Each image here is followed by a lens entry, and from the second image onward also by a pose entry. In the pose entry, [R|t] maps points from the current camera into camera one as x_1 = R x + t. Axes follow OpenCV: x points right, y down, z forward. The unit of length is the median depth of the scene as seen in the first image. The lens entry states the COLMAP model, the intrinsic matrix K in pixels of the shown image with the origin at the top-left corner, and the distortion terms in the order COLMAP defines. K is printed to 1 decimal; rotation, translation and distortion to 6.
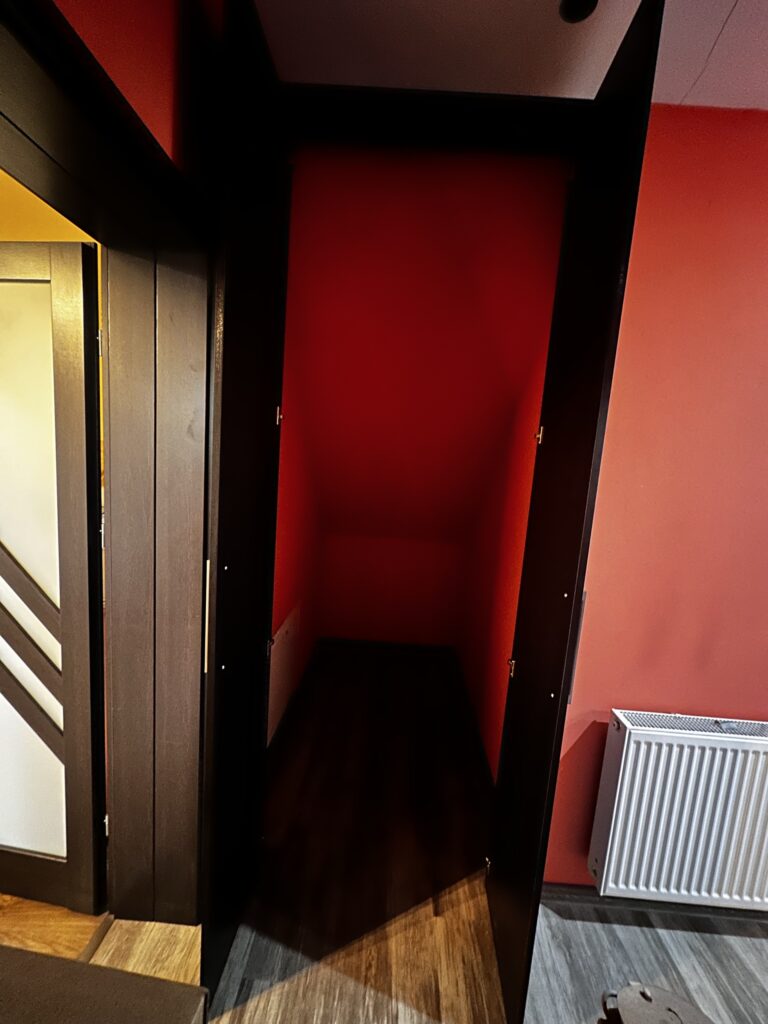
lens RADIAL K [[407.5, 0, 384.0], [0, 407.5, 512.0], [0, 0, 1]] dist [-0.001497, 0.000242]
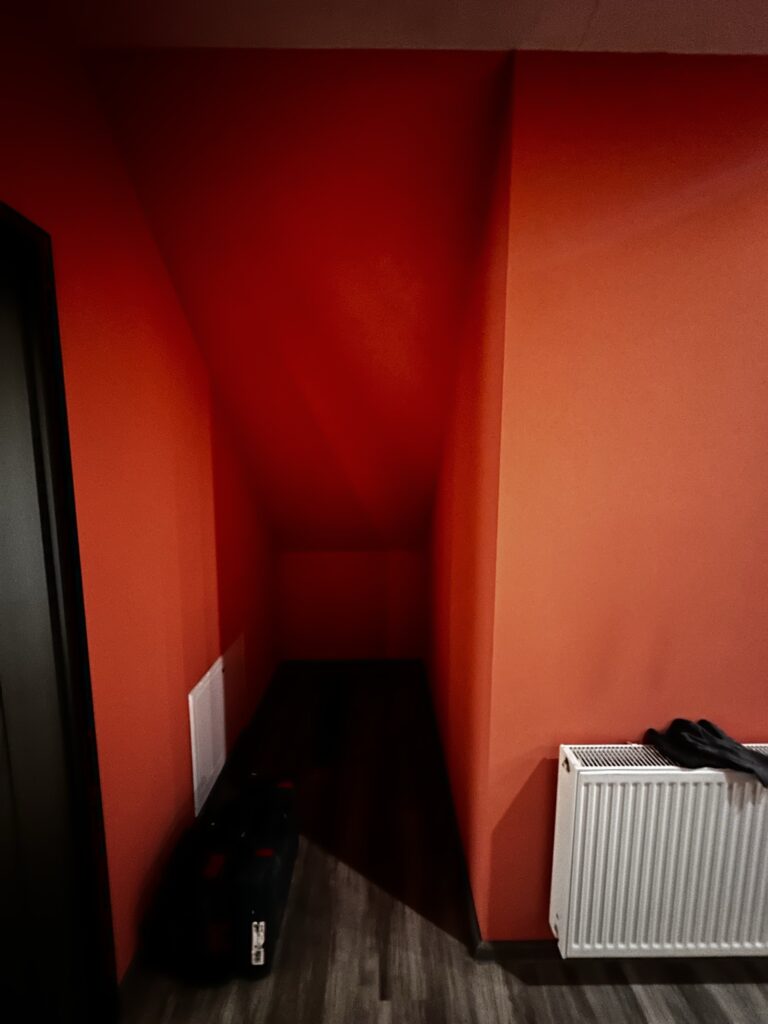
lens RADIAL K [[405.3, 0, 387.2], [0, 405.3, 509.7], [0, 0, 1]] dist [0.001293, 0.000002]
pose [[0.996625, -0.075406, 0.032439, 0.199762], [0.075453, 0.997149, -0.000223, -0.054278], [-0.032329, 0.002670, 0.999474, 0.134892]]
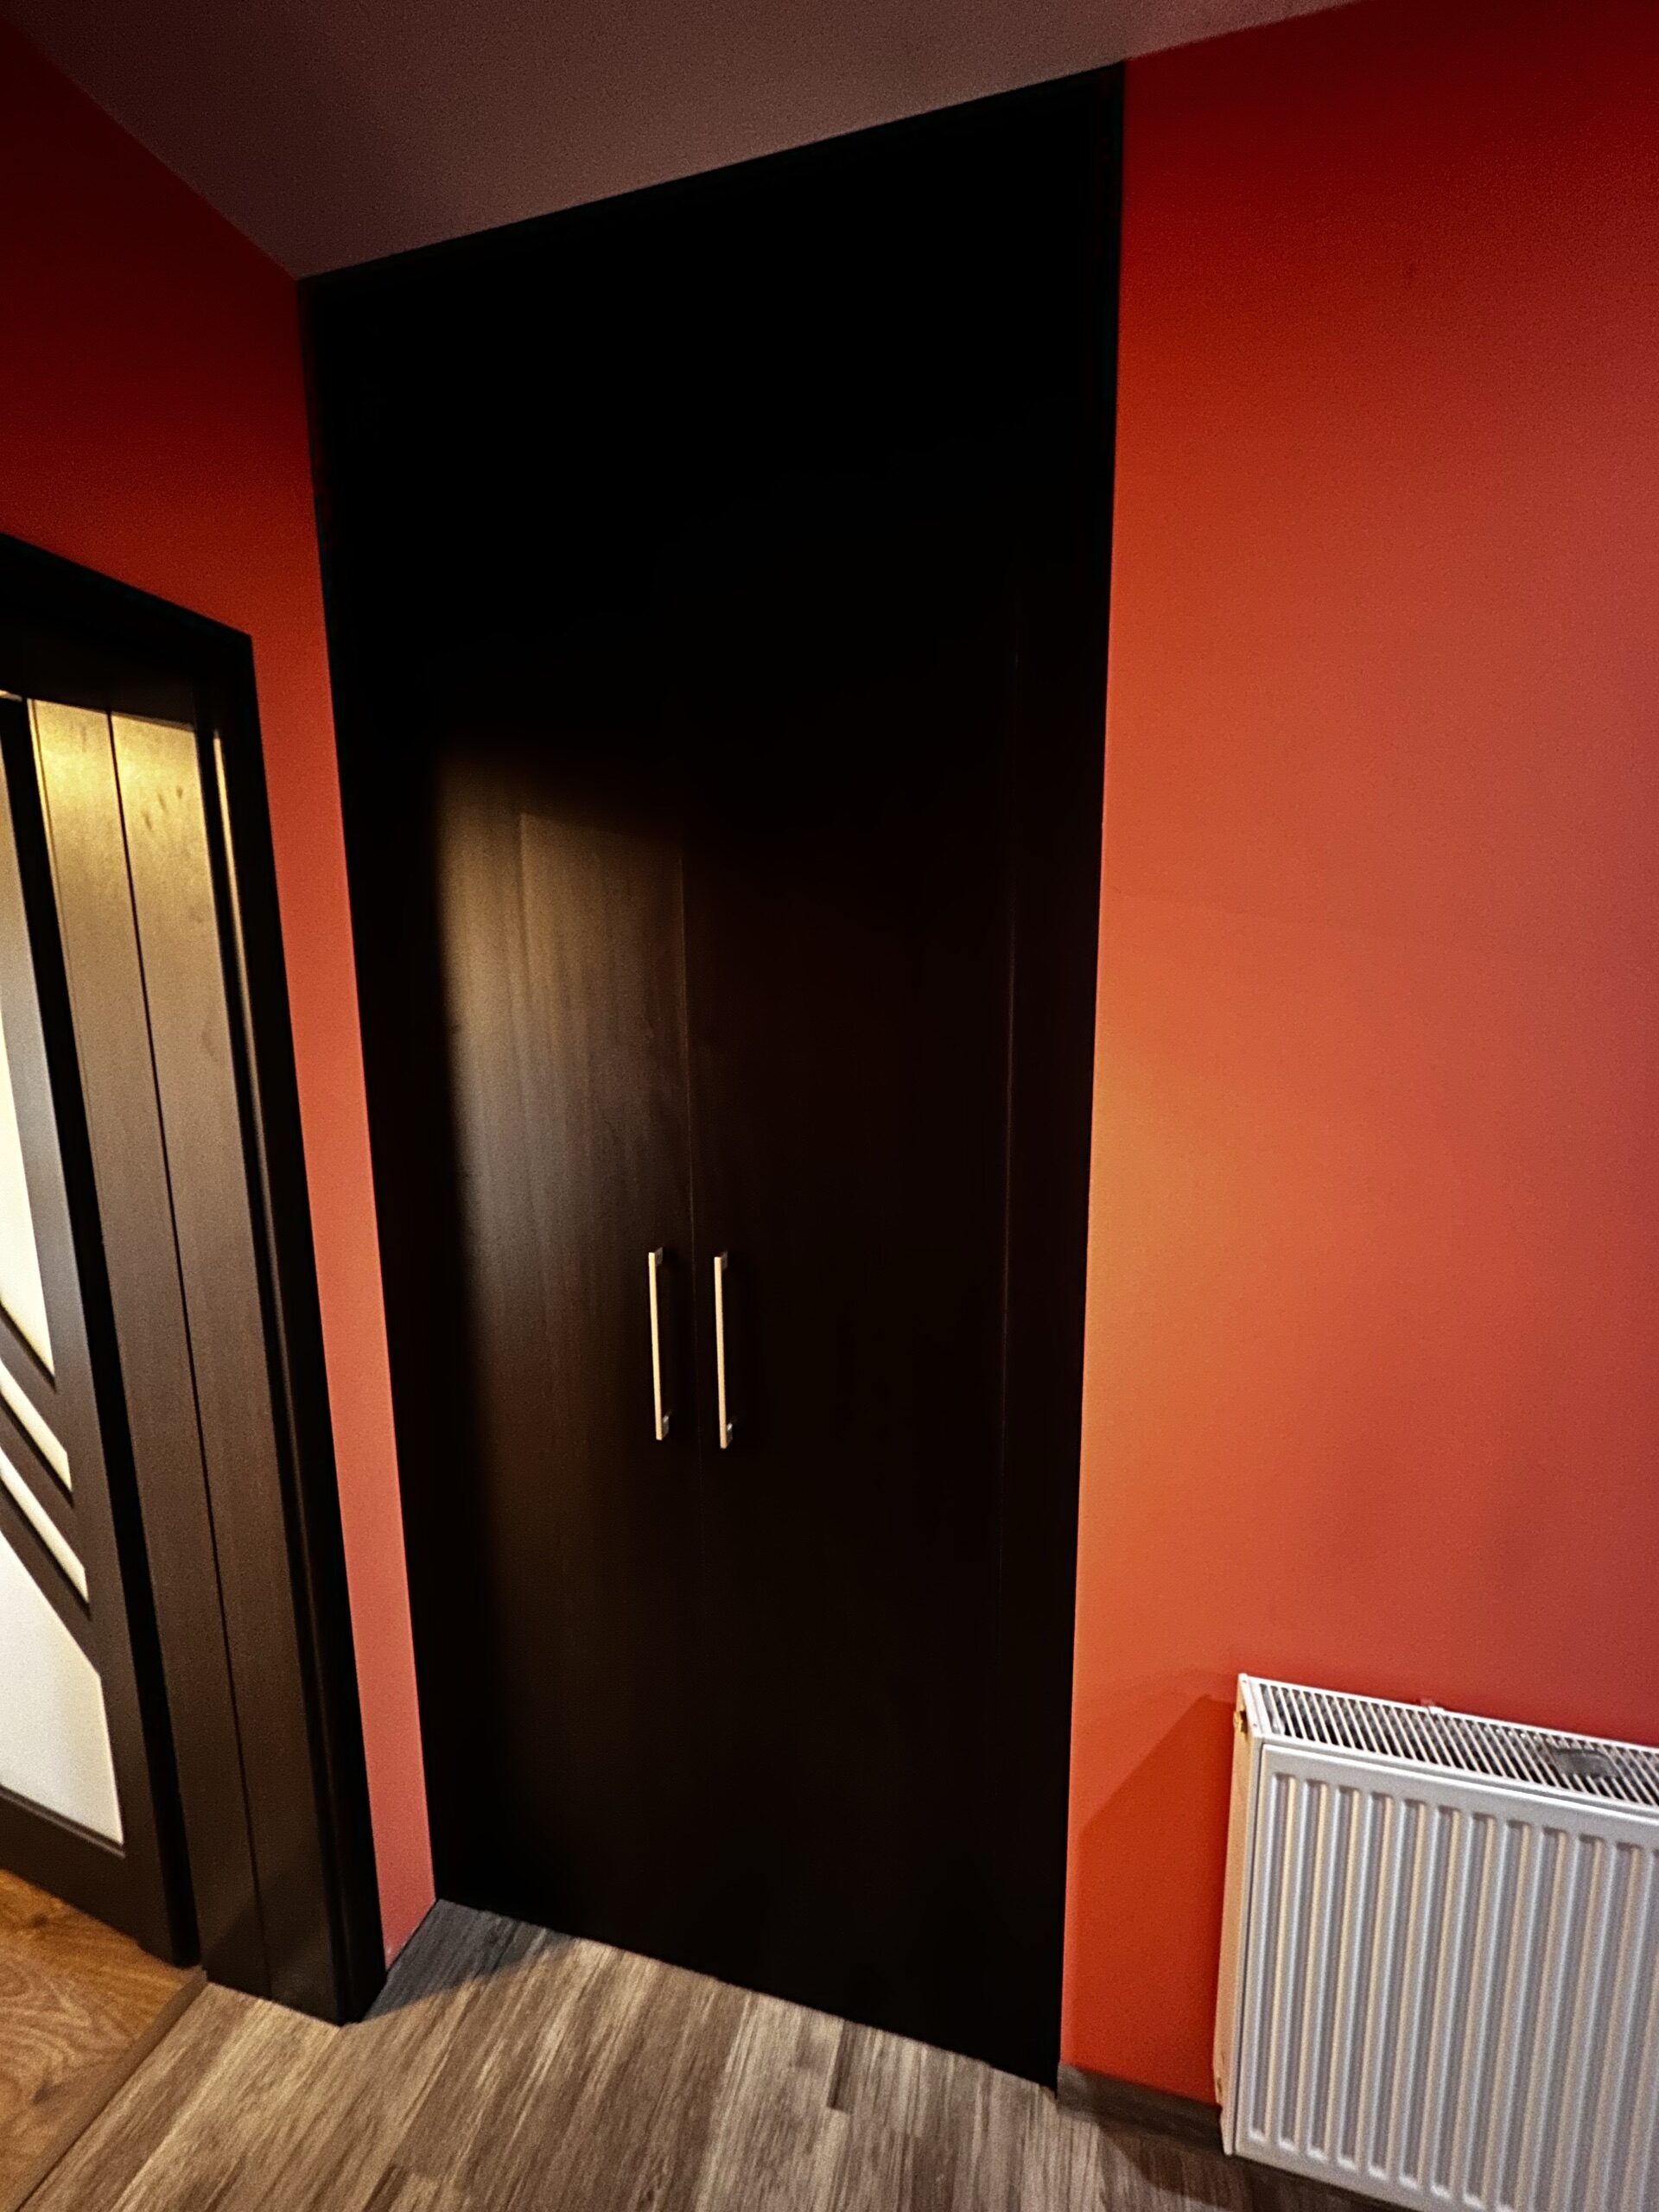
lens RADIAL K [[875.6, 0, 836.5], [0, 875.6, 1101.0], [0, 0, 1]] dist [0.001293, 0.000002]
pose [[0.970189, -0.050458, -0.237037, 0.427205], [0.053972, 0.998507, 0.008357, -0.080931], [0.236261, -0.020901, 0.971465, 0.128430]]
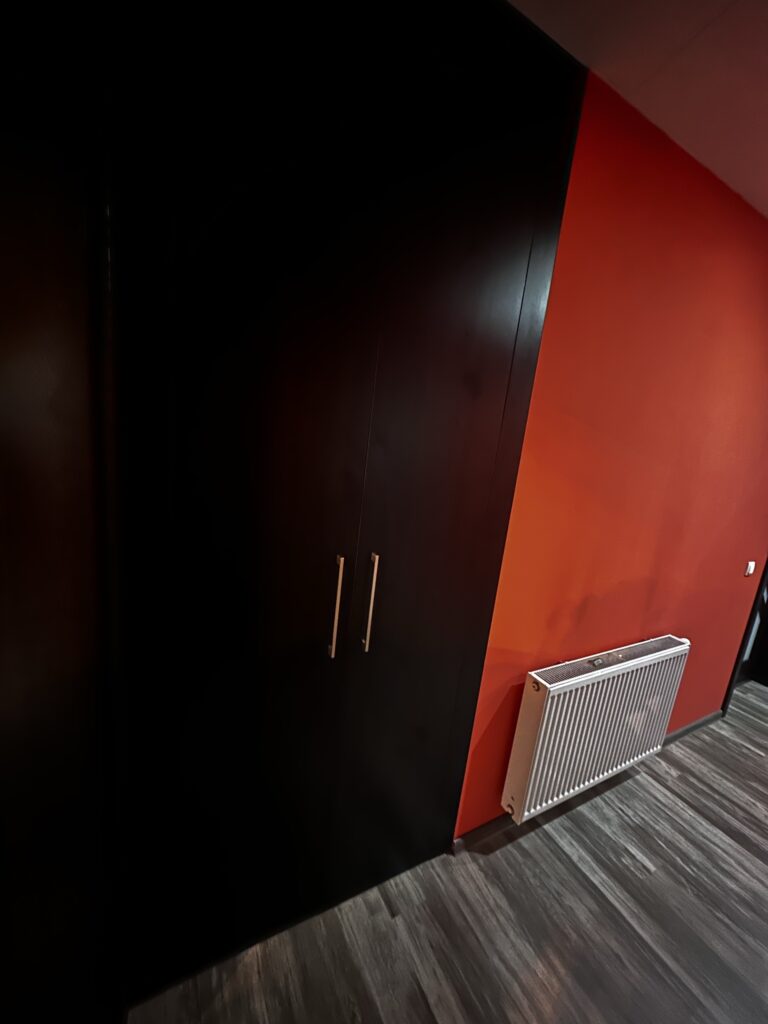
lens RADIAL K [[407.5, 0, 384.0], [0, 407.5, 512.0], [0, 0, 1]] dist [-0.001497, 0.000242]
pose [[0.867352, -0.076311, 0.491810, -0.317045], [0.012795, 0.991268, 0.131243, -0.112446], [-0.497530, -0.107541, 0.860755, 0.284829]]
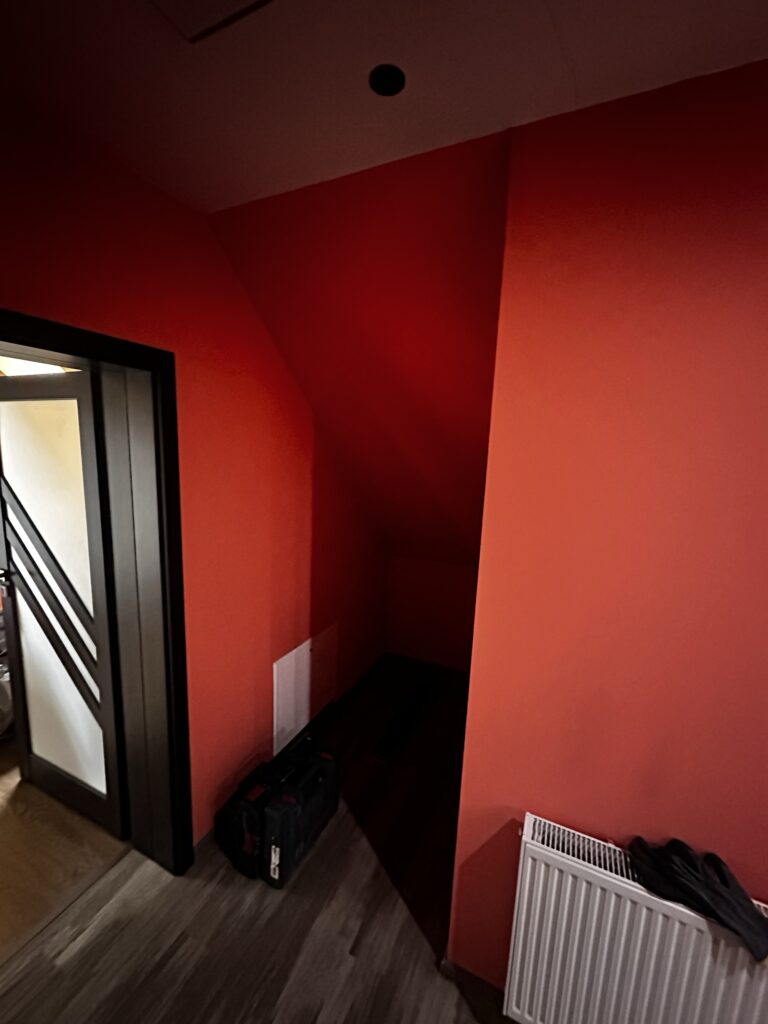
lens RADIAL K [[407.5, 0, 384.0], [0, 407.5, 512.0], [0, 0, 1]] dist [-0.001497, 0.000242]
pose [[0.916714, 0.023749, -0.398838, 0.630253], [-0.020869, 0.999715, 0.011561, -0.169553], [0.399000, -0.002275, 0.916948, 0.078248]]
